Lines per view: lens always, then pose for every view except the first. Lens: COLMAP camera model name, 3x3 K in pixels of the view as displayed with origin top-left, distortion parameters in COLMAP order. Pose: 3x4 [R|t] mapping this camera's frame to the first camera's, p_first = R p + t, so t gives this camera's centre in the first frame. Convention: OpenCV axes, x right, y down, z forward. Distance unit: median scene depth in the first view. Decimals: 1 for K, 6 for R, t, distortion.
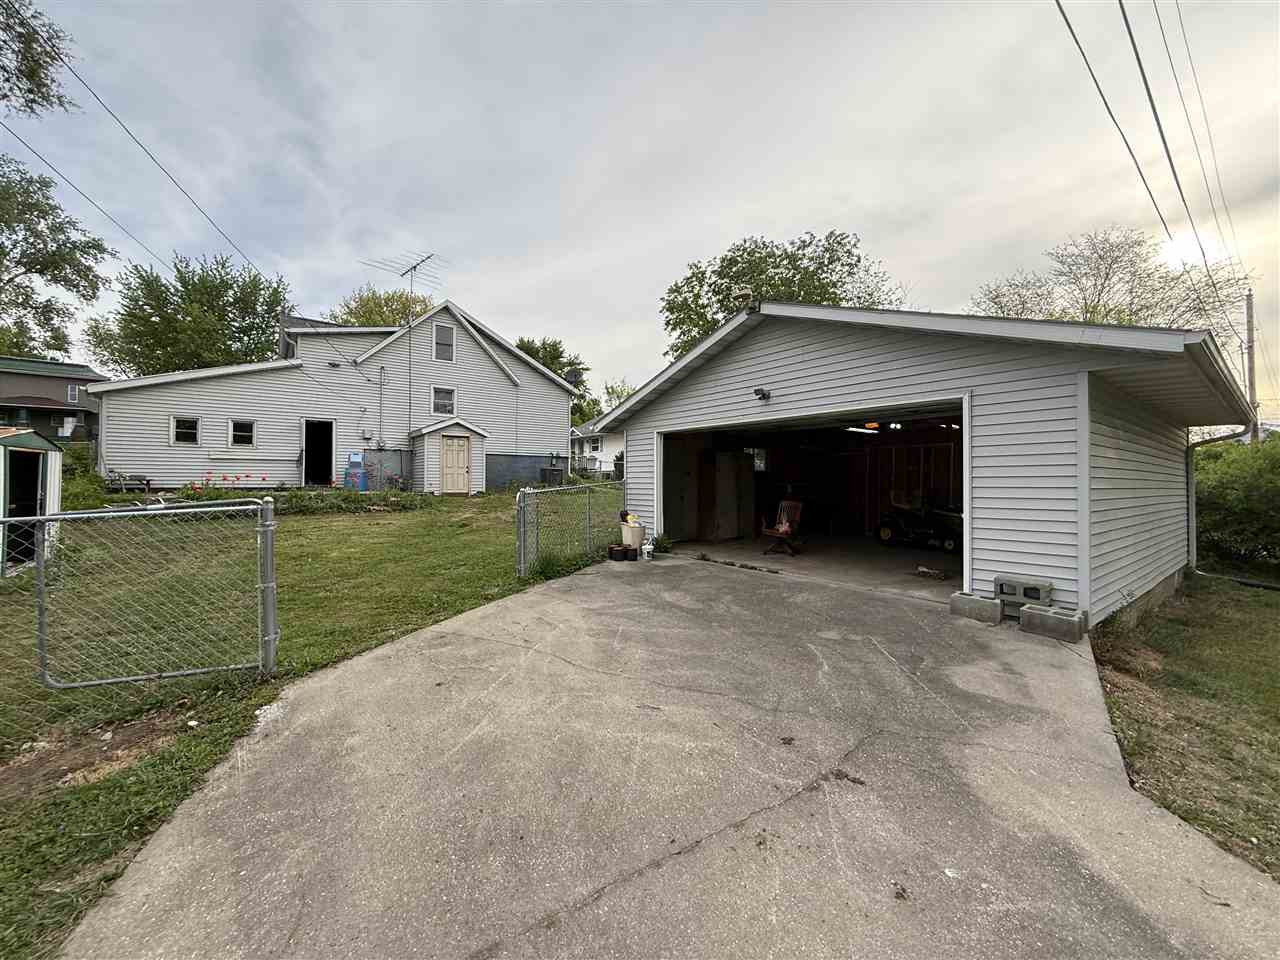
lens RADIAL K [[508.6, 0, 641.7], [0, 508.6, 476.6], [0, 0, 1]] dist [0.001388, -0.000581]
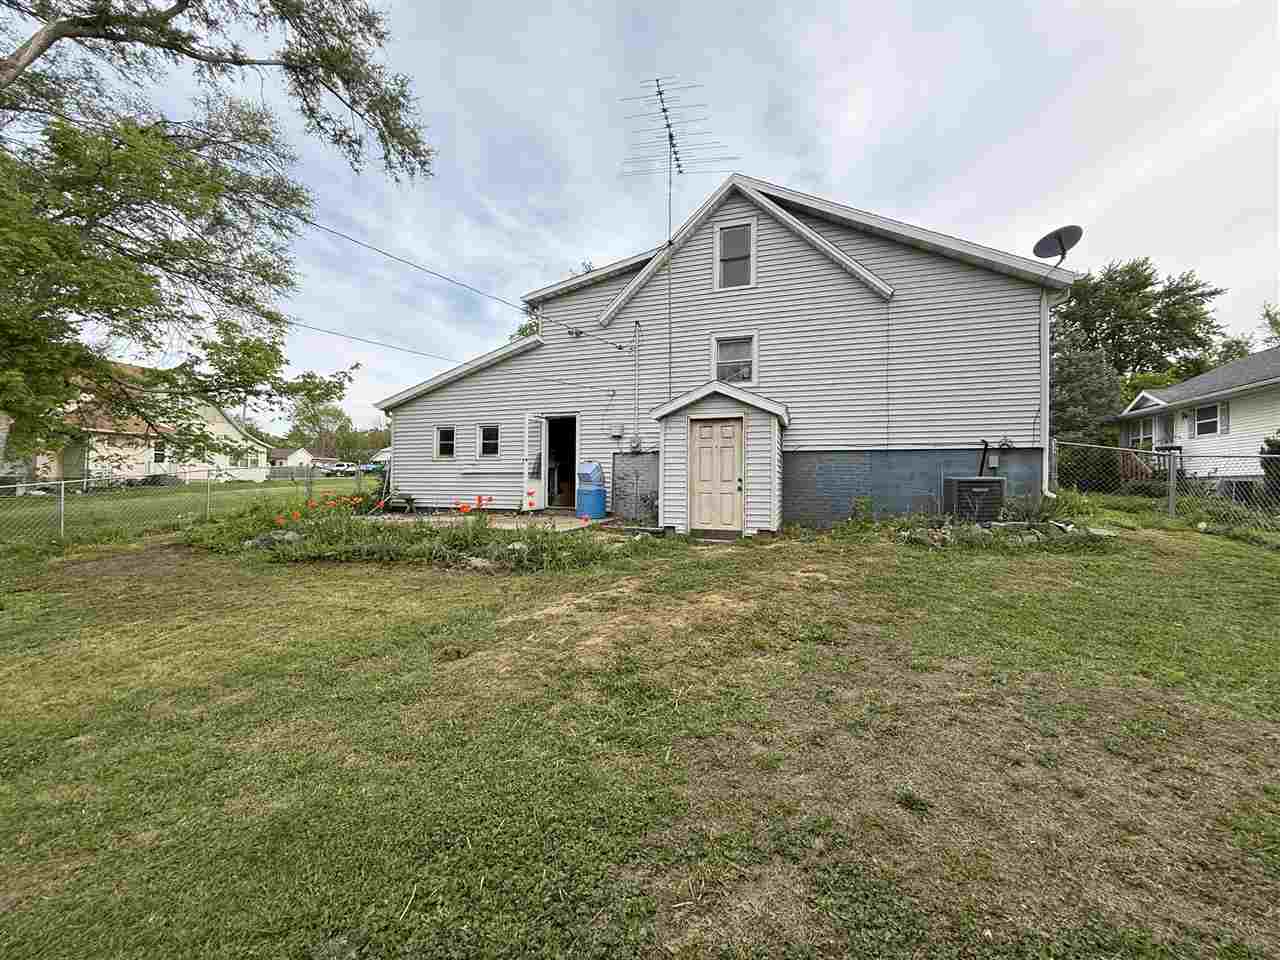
lens RADIAL K [[508.6, 0, 640.0], [0, 508.6, 474.4], [0, 0, 1]] dist [0.001388, -0.000581]
pose [[0.557656, -0.013590, -0.829961, 0.012223], [0.004093, 0.999899, -0.013622, -0.015288], [0.830062, 0.004200, 0.557655, 0.577674]]
